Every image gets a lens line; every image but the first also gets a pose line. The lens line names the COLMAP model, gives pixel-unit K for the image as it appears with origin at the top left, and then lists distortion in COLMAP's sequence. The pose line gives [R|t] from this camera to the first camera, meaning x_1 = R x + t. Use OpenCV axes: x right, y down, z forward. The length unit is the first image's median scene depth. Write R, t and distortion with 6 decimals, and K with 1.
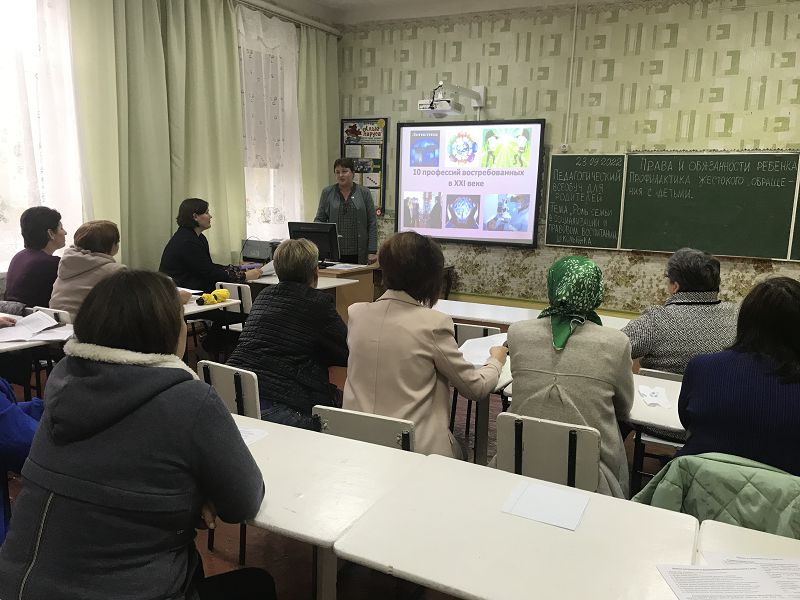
lens RADIAL K [[647.5, 0, 400.0], [0, 647.5, 300.0], [0, 0, 1]] dist [0.010206, 0.000359]
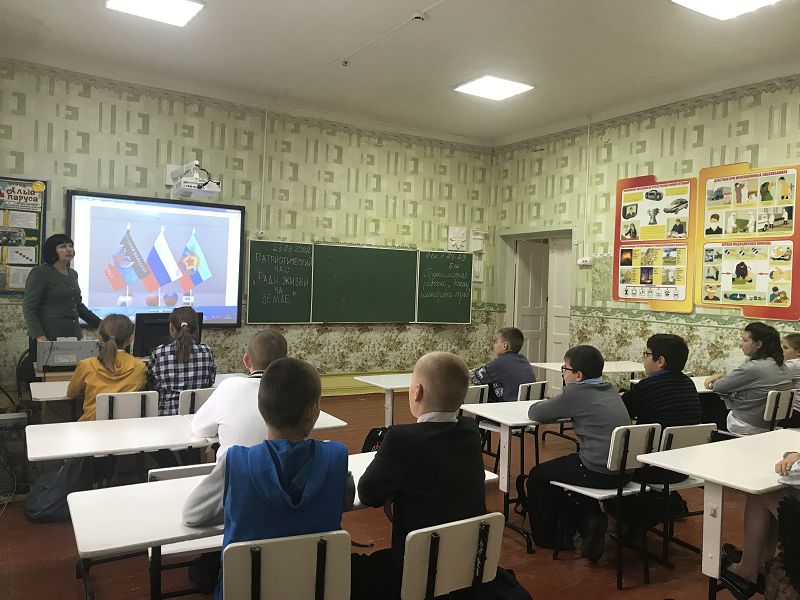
lens RADIAL K [[639.6, 0, 399.7], [0, 639.6, 314.2], [0, 0, 1]] dist [0.000734, -0.007781]
pose [[0.506912, -0.050465, 0.860519, -0.571008], [0.121685, 0.992477, -0.013478, -0.057860], [-0.853365, 0.111544, 0.509240, 0.265683]]
